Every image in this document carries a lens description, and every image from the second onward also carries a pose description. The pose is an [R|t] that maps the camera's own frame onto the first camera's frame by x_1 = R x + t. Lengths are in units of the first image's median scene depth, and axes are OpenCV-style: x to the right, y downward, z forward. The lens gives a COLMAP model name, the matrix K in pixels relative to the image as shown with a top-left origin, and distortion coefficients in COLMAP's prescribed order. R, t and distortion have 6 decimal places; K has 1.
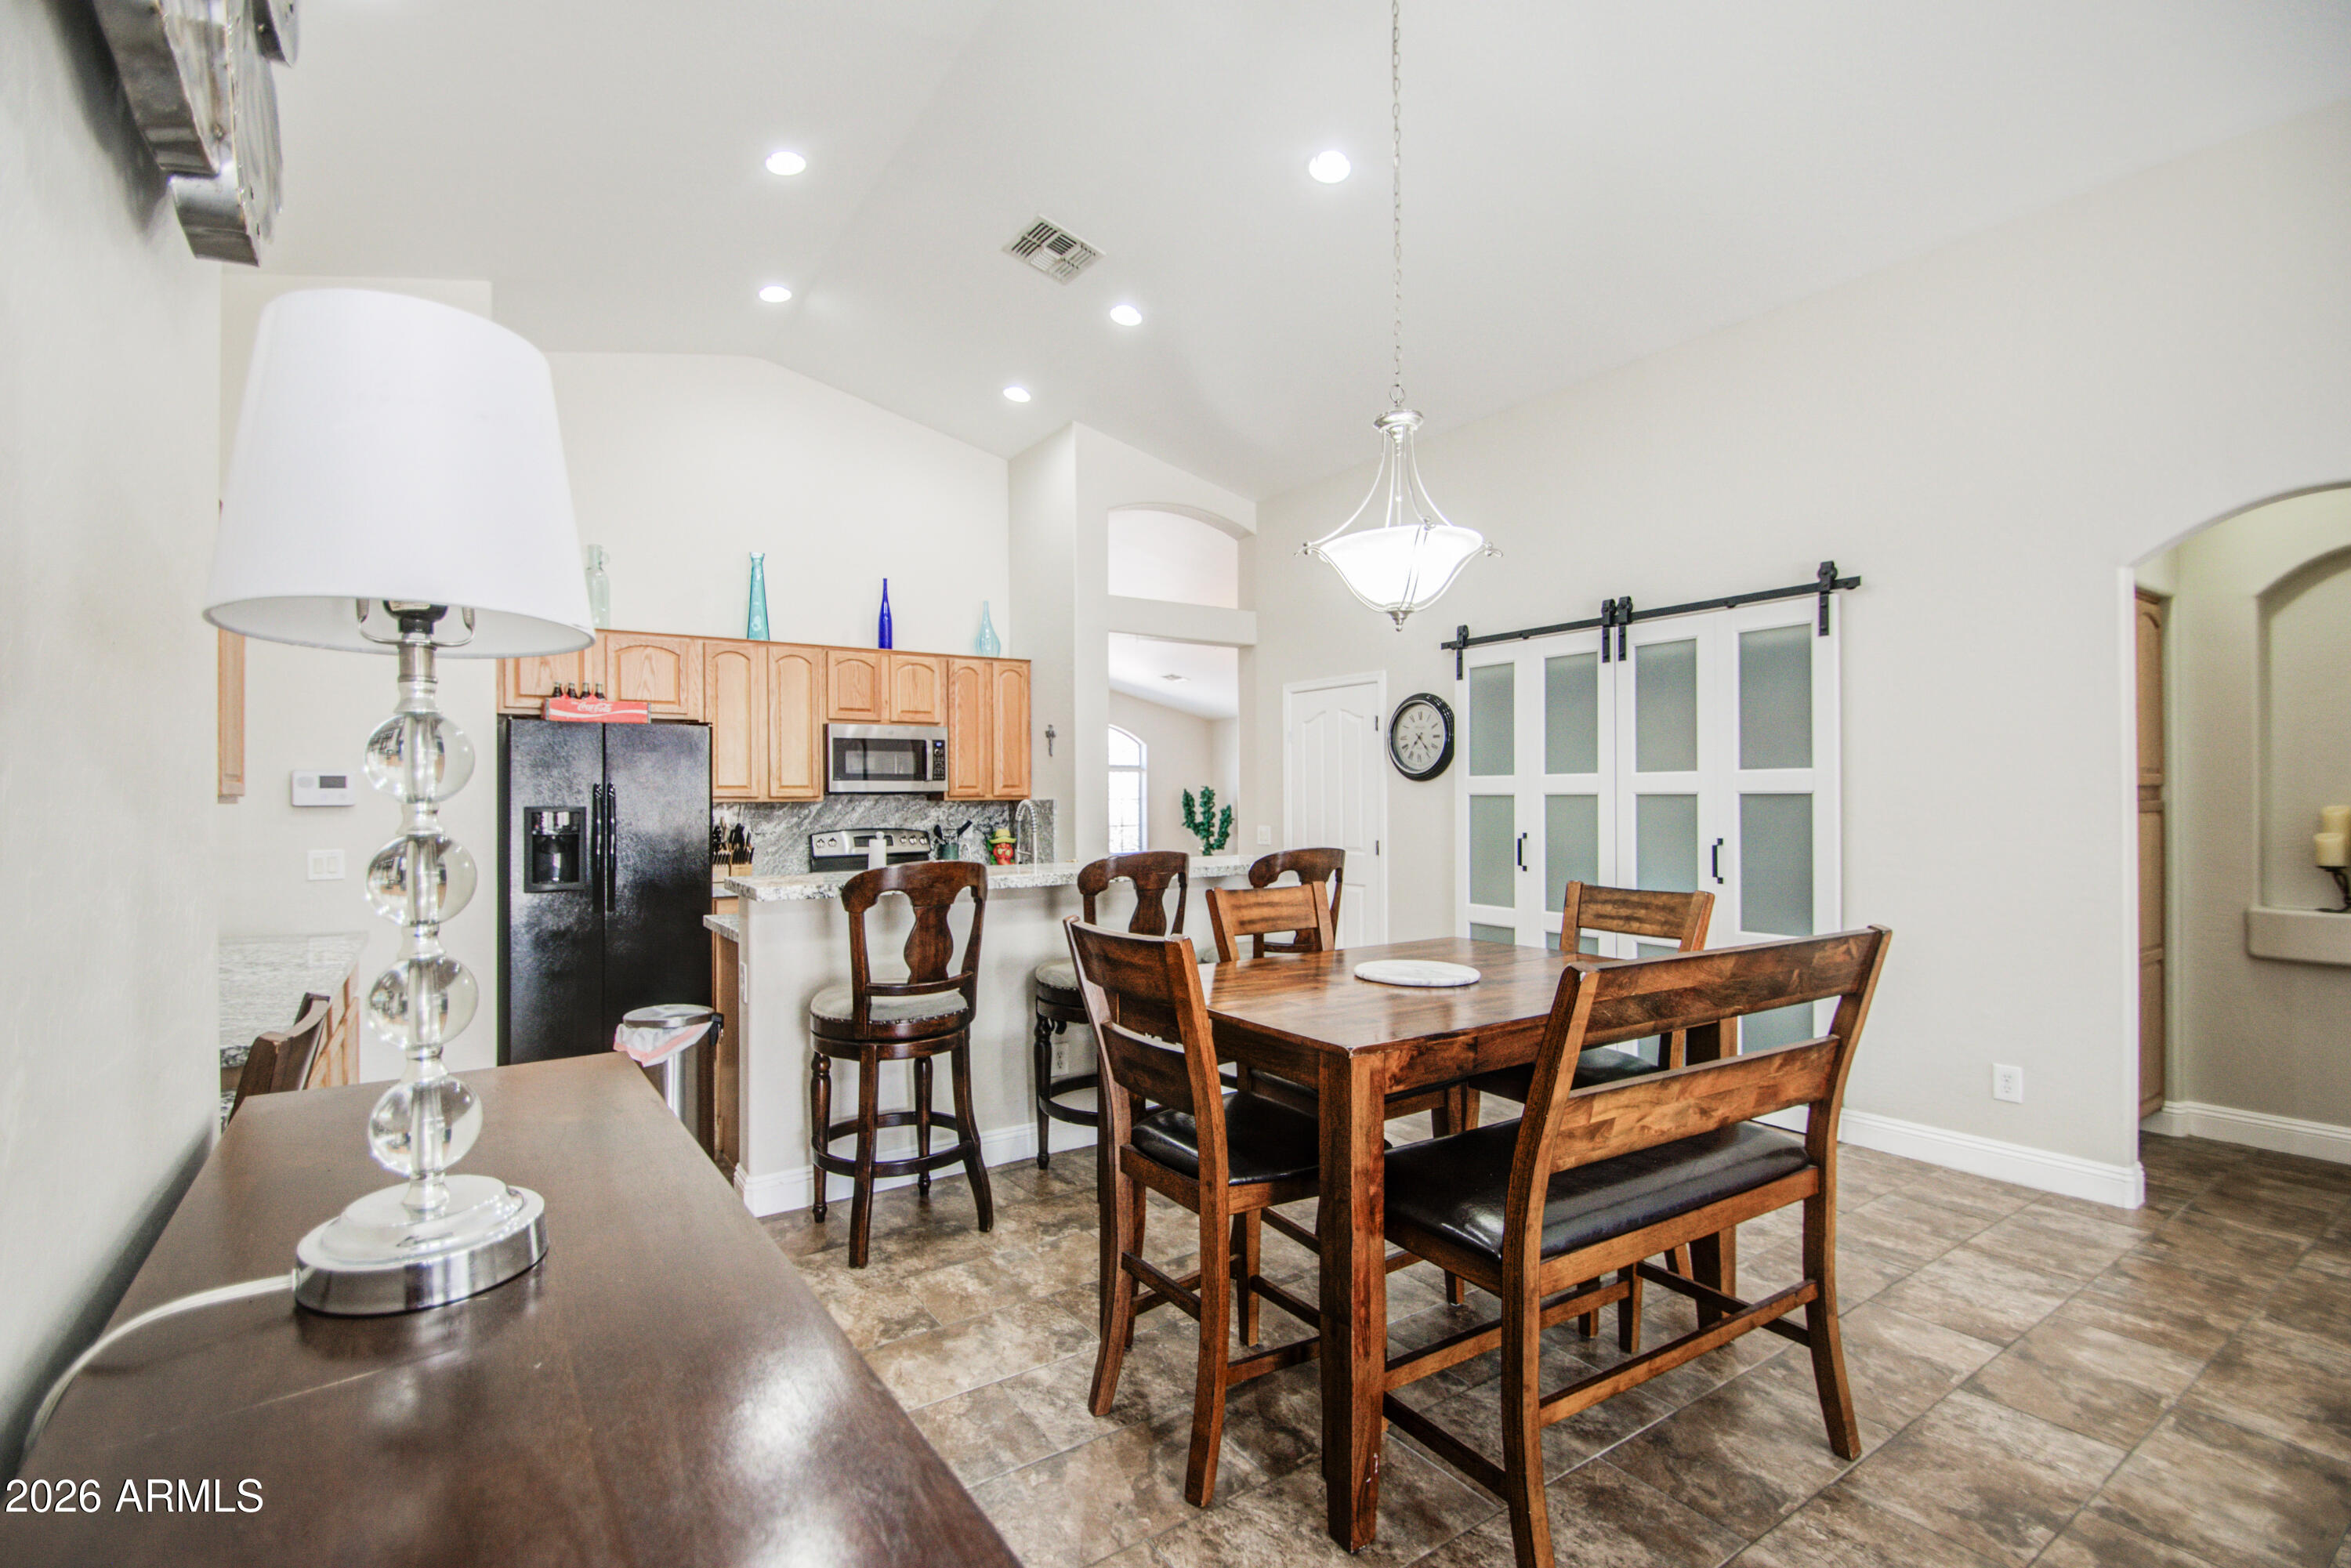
lens RADIAL K [[1045.5, 0, 1118.9], [0, 1045.5, 795.4], [0, 0, 1]] dist [-0.003664, -0.007940]
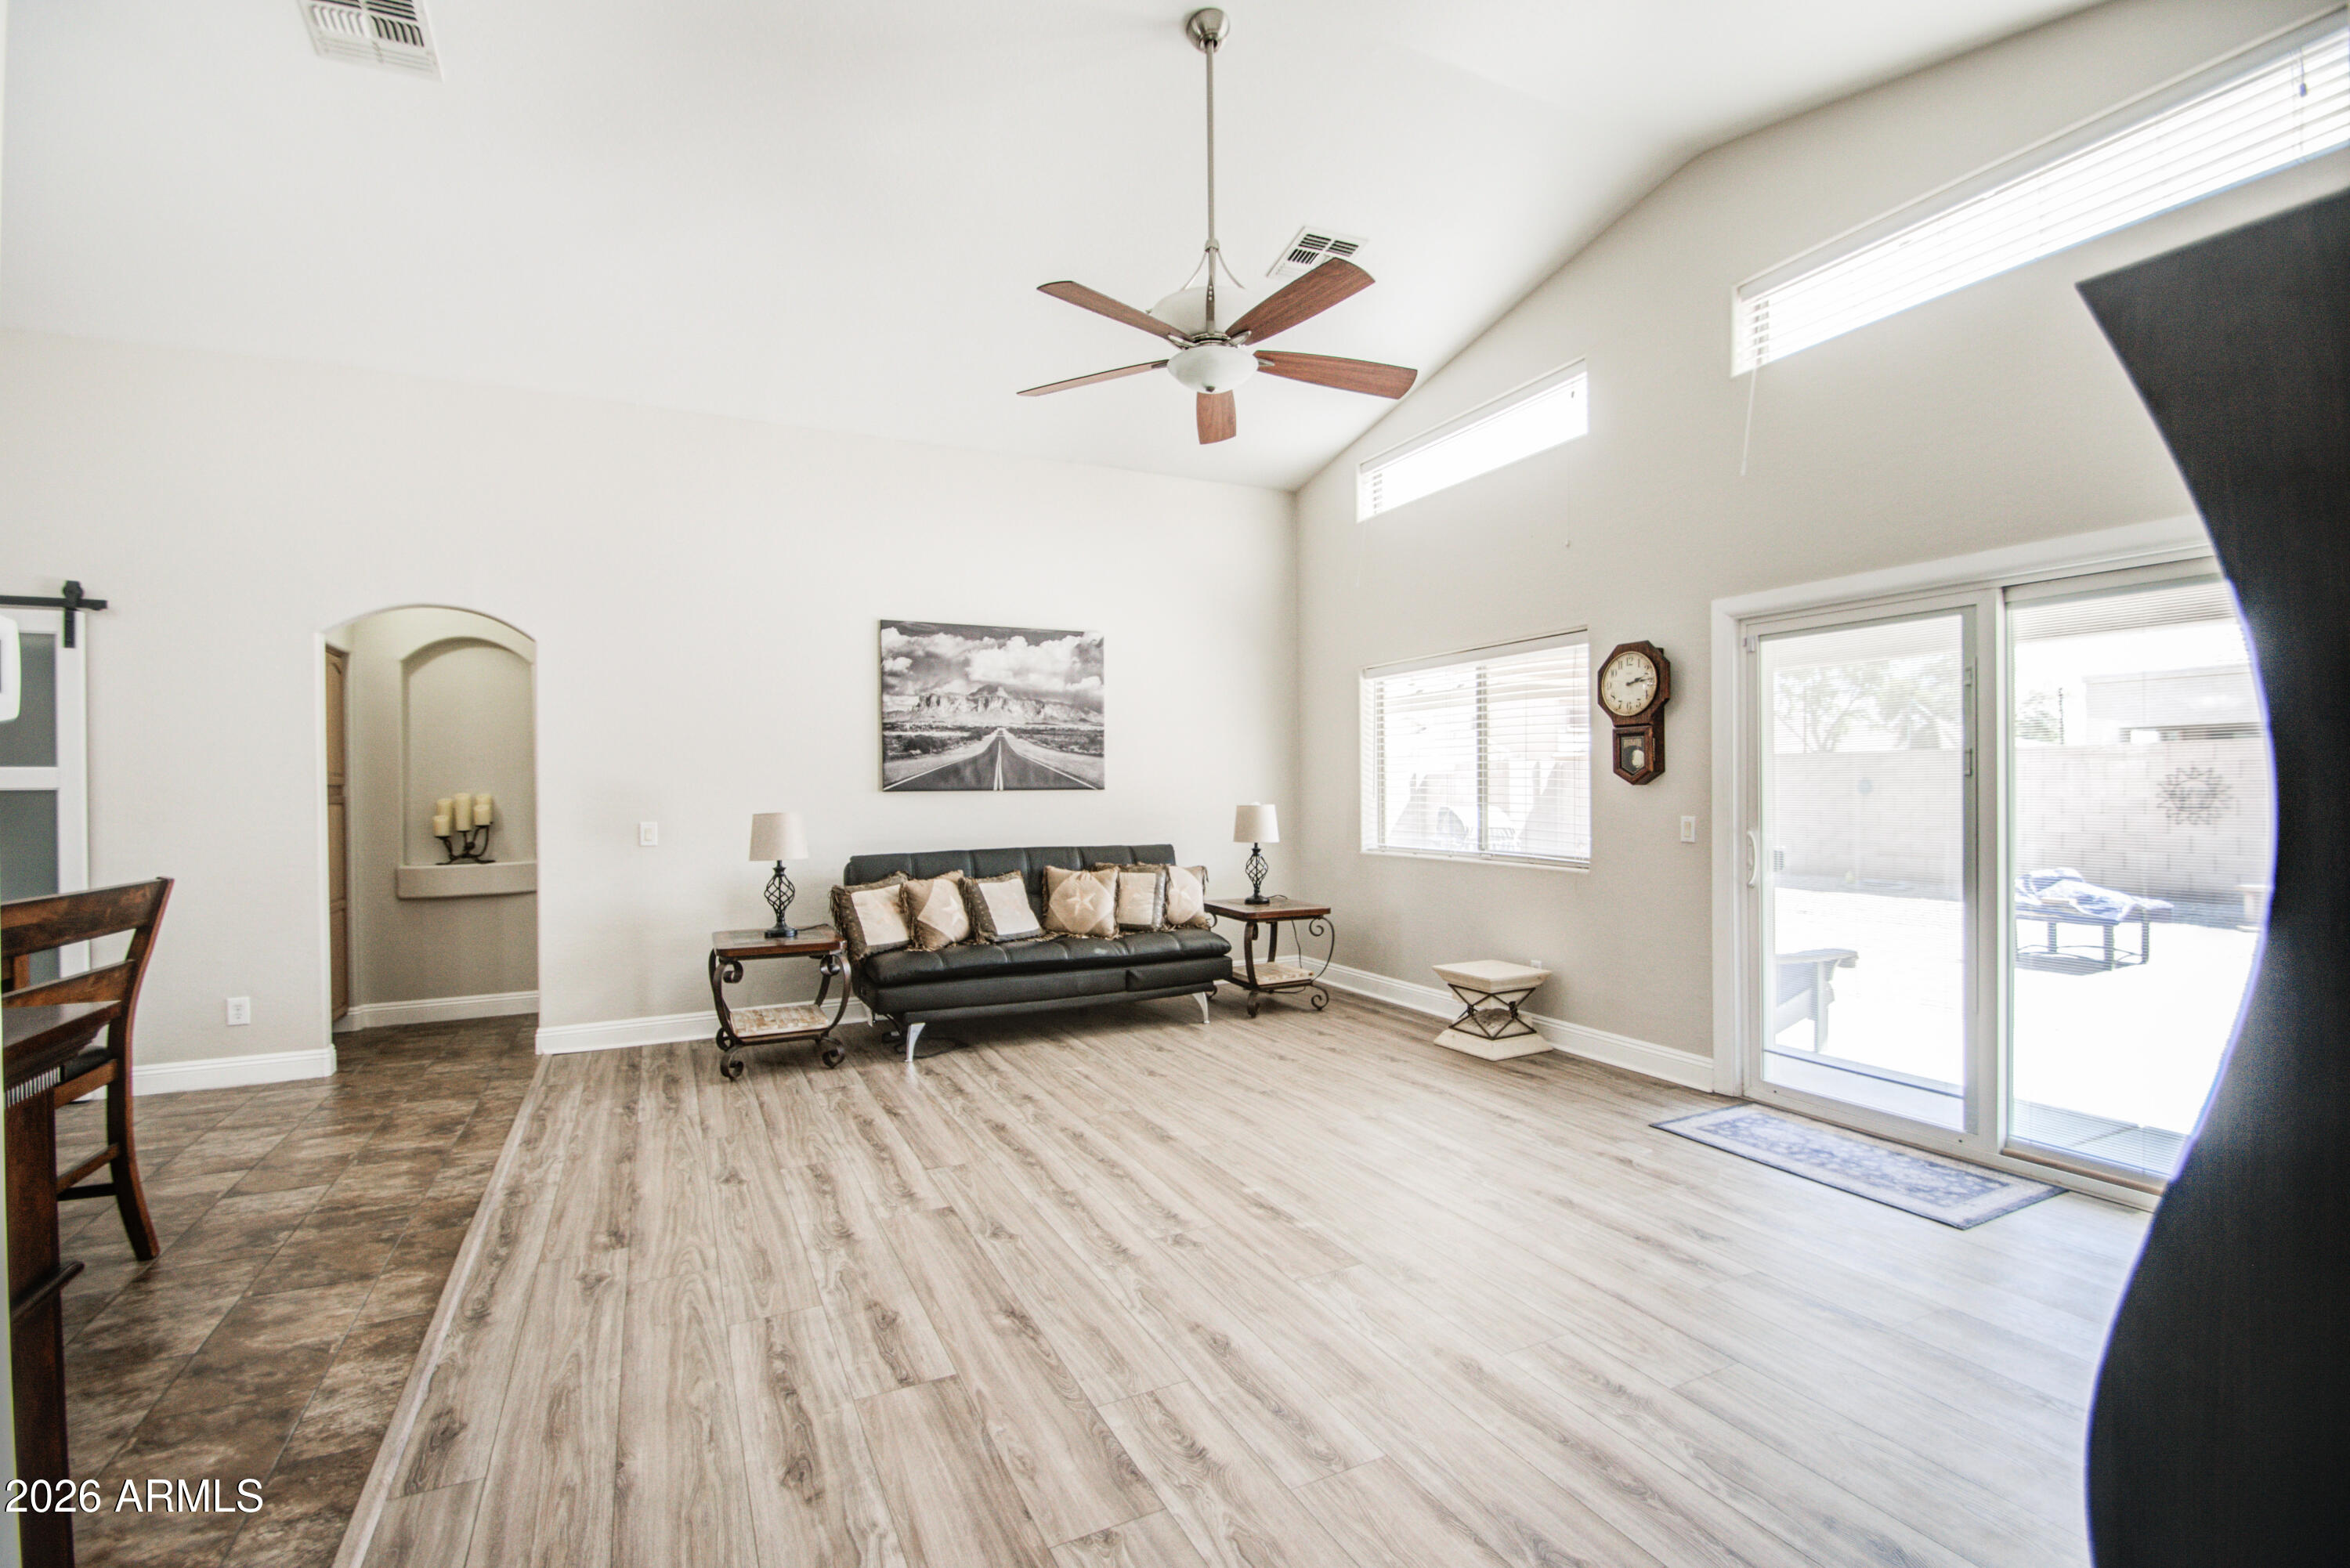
lens RADIAL K [[1037.3, 0, 1146.9], [0, 1037.3, 794.9], [0, 0, 1]] dist [0.001420, -0.009683]
pose [[0.121813, -0.001270, 0.992552, -0.229557], [0.006273, 0.999980, 0.000510, 0.008678], [-0.992533, 0.006165, 0.121819, -0.231564]]
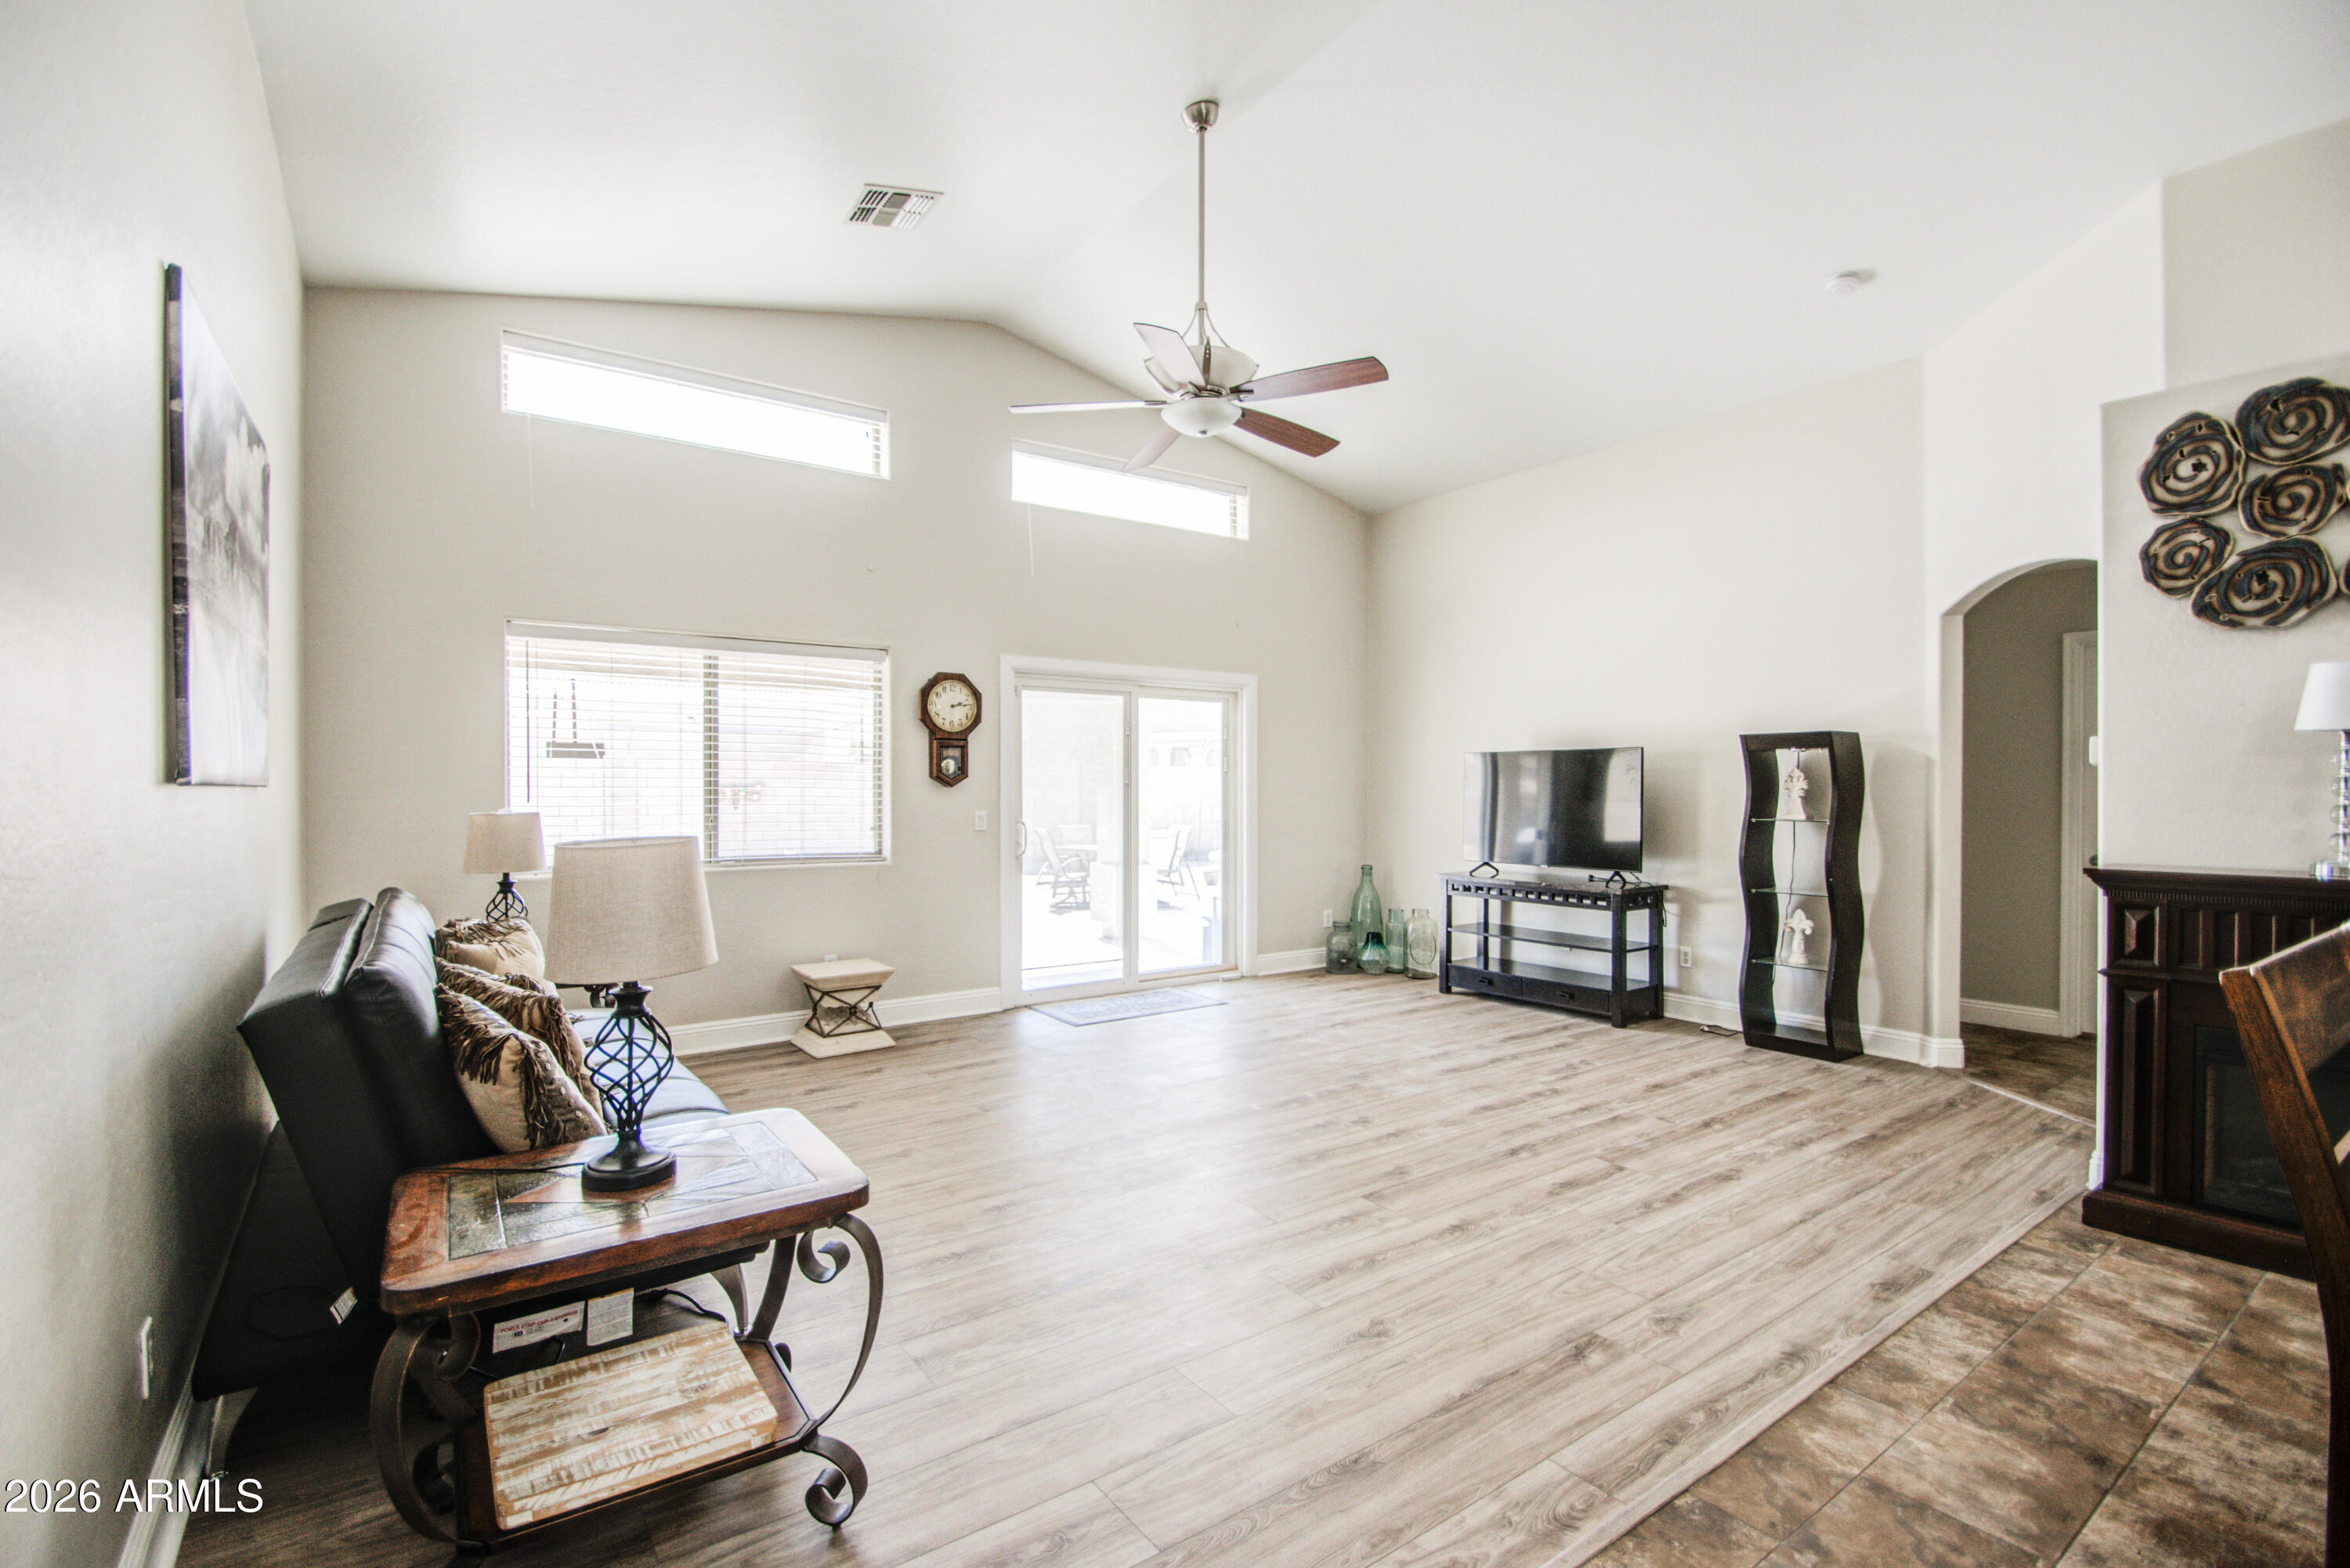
lens RADIAL K [[1053.0, 0, 1179.1], [0, 1053.0, 793.1], [0, 0, 1]] dist [0.000904, -0.009585]
pose [[-0.998385, 0.008874, -0.056105, 0.613440], [0.008619, 0.999951, 0.004800, 0.006297], [0.056145, 0.004309, -0.998413, 0.698802]]
